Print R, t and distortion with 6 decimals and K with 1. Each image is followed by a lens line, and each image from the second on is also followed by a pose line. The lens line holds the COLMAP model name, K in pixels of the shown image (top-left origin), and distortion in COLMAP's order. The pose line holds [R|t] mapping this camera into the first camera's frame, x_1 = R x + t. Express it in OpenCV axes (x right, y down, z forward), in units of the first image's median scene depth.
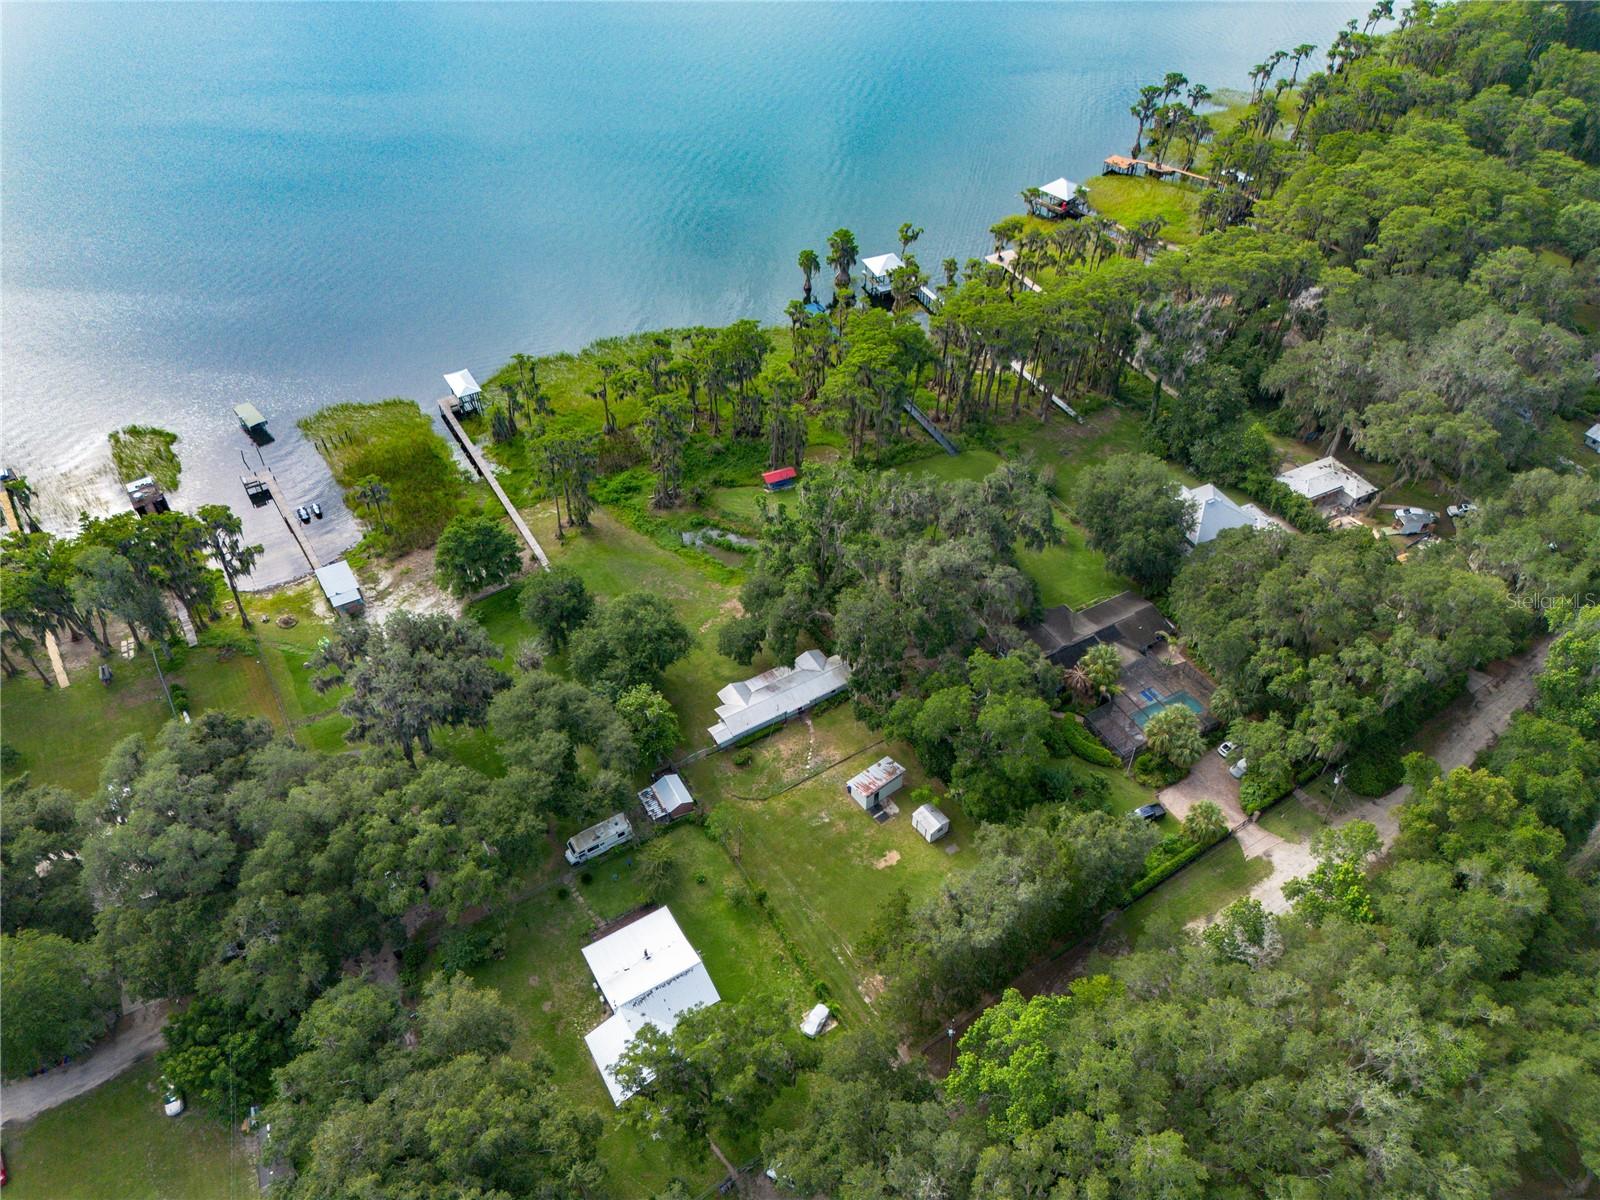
lens RADIAL K [[1127.5, 0, 800.0], [0, 1127.5, 600.0], [0, 0, 1]] dist [0.072946, -0.067343]
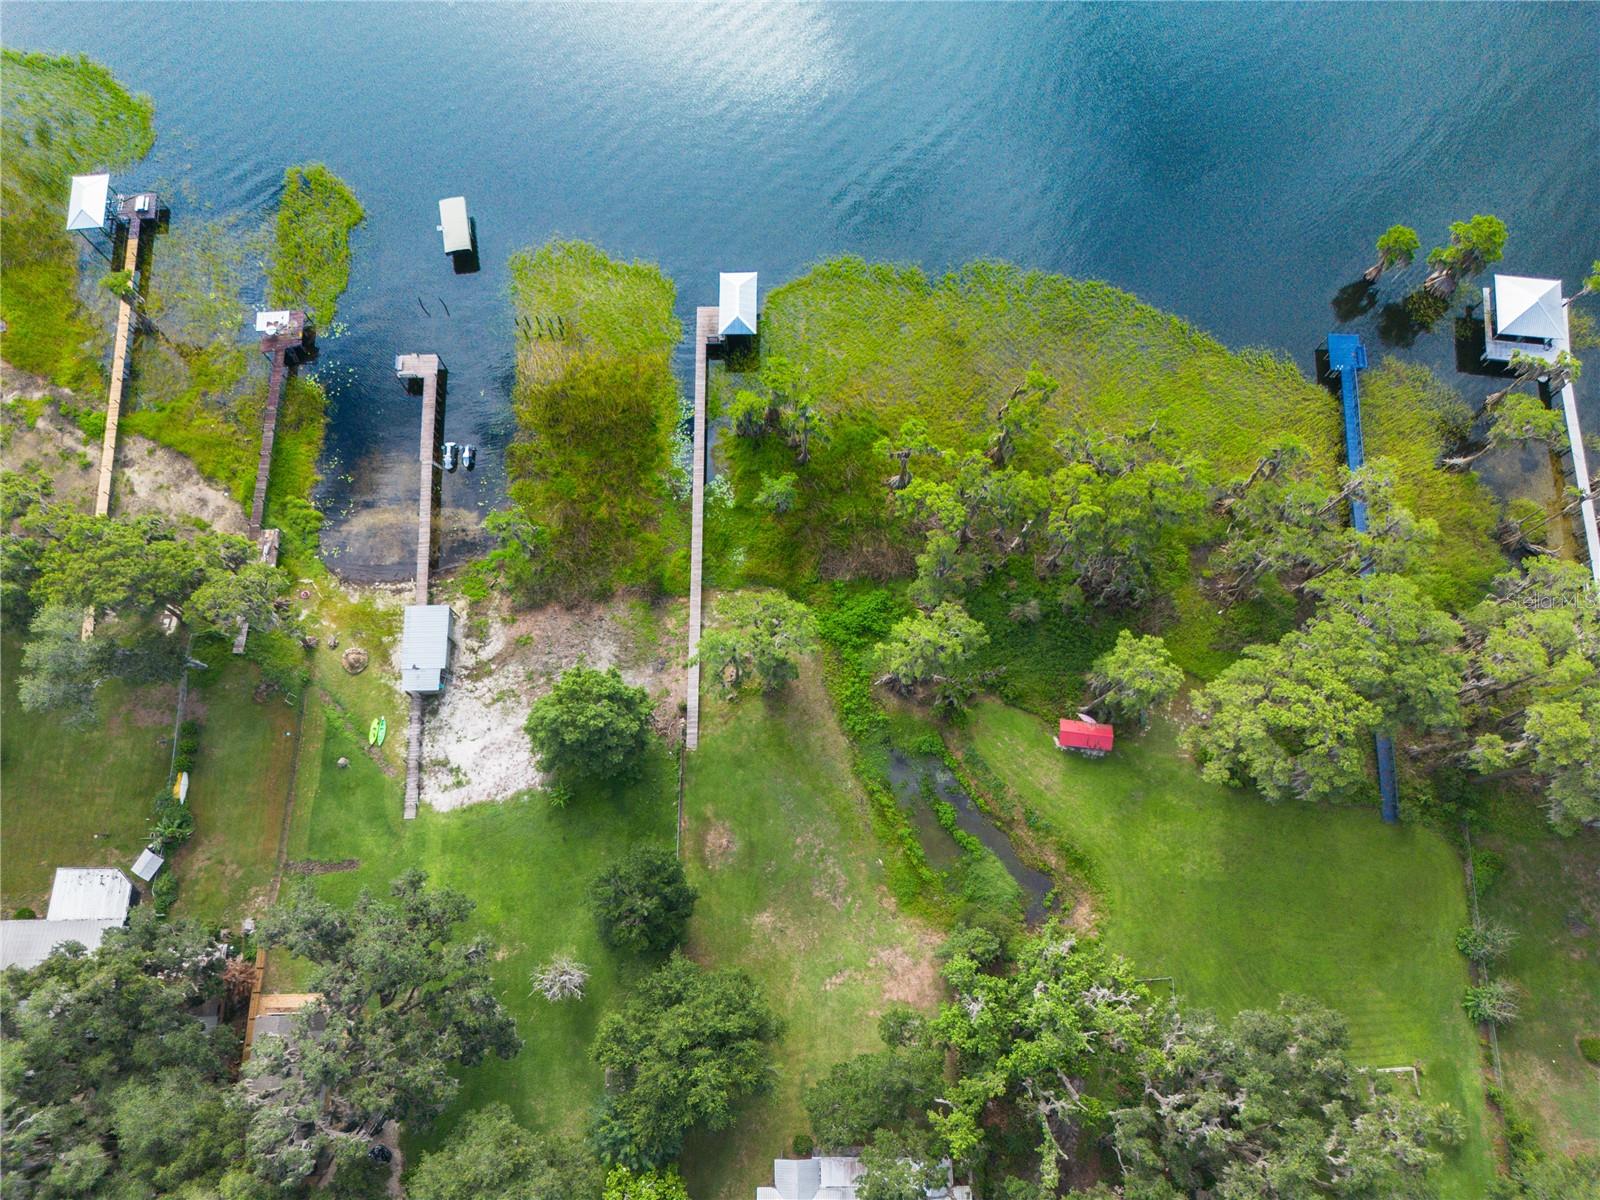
lens RADIAL K [[1127.5, 0, 800.0], [0, 1127.5, 600.0], [0, 0, 1]] dist [0.072946, -0.067343]
pose [[0.863166, 0.475938, -0.168603, -0.114536], [-0.340561, 0.795306, 0.501504, -0.584010], [0.372776, -0.375462, 0.848567, 0.599058]]
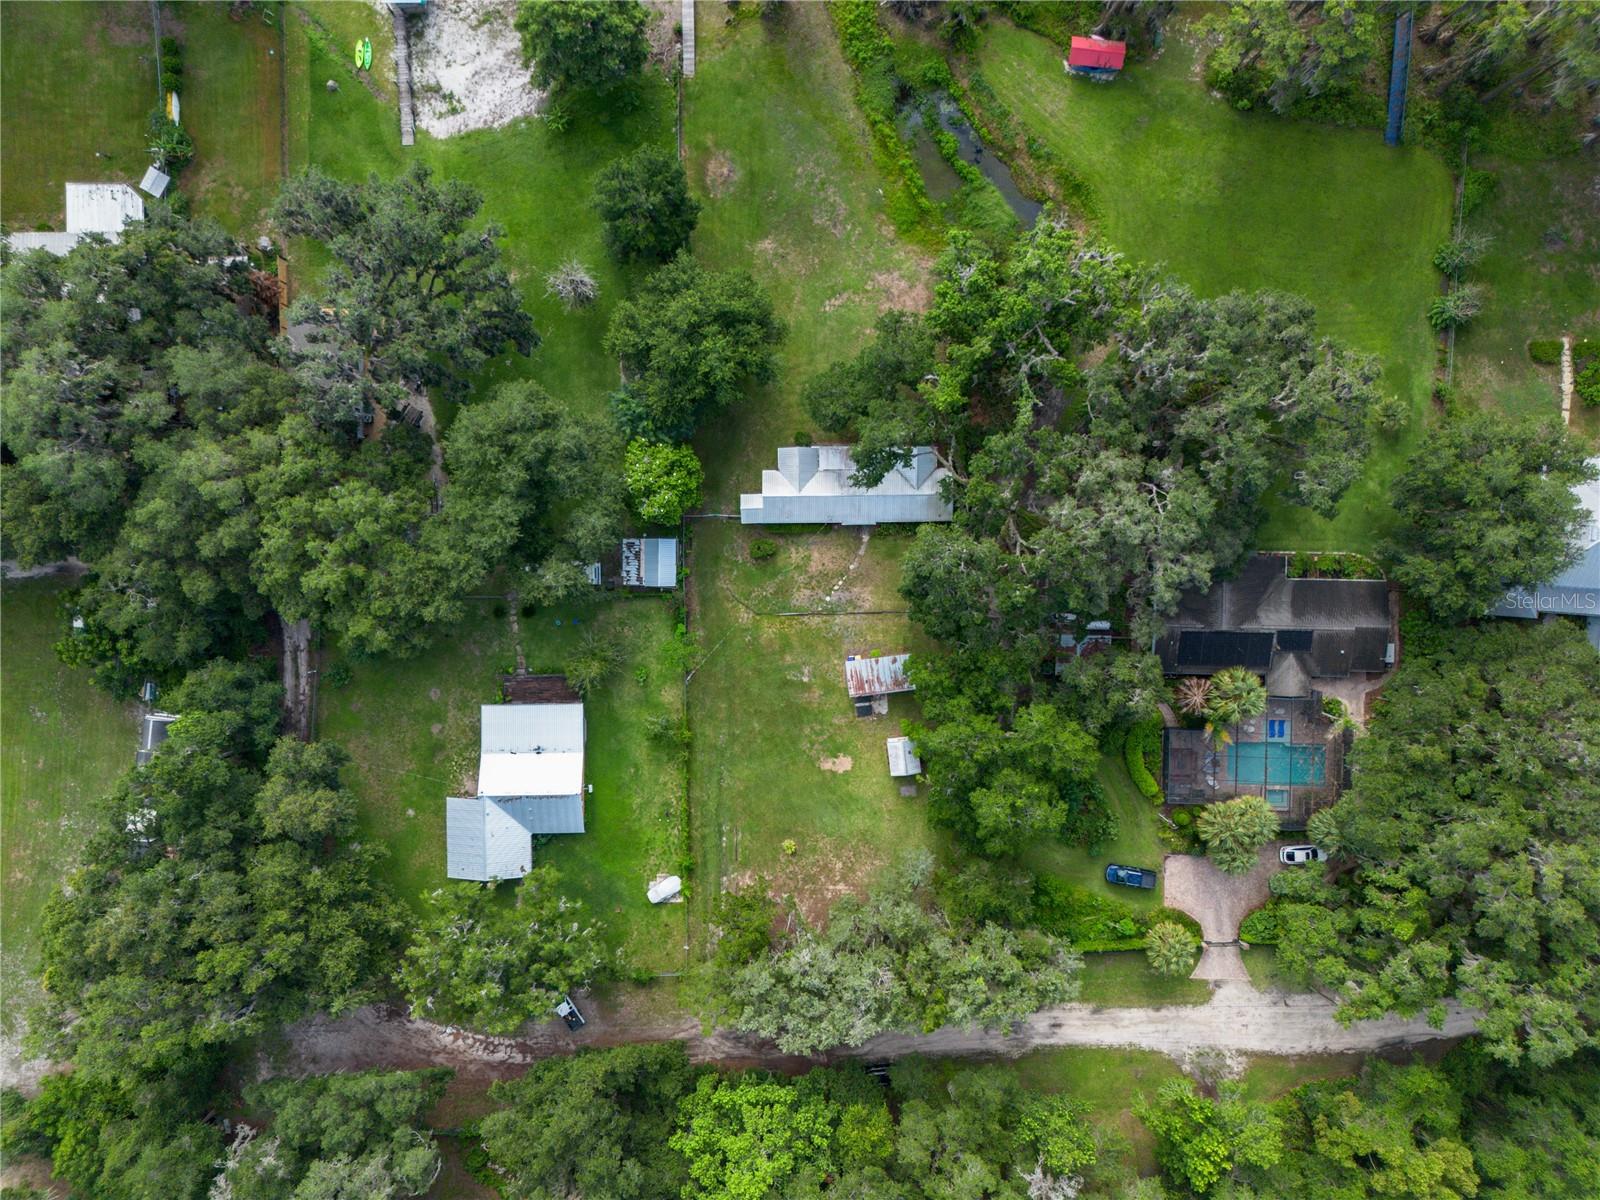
lens RADIAL K [[1127.5, 0, 800.0], [0, 1127.5, 600.0], [0, 0, 1]] dist [0.072946, -0.067343]
pose [[0.862370, 0.506261, 0.004183, -0.013573], [-0.343774, 0.579483, 0.738931, -0.460209], [0.371668, -0.638670, 0.673768, 0.470779]]
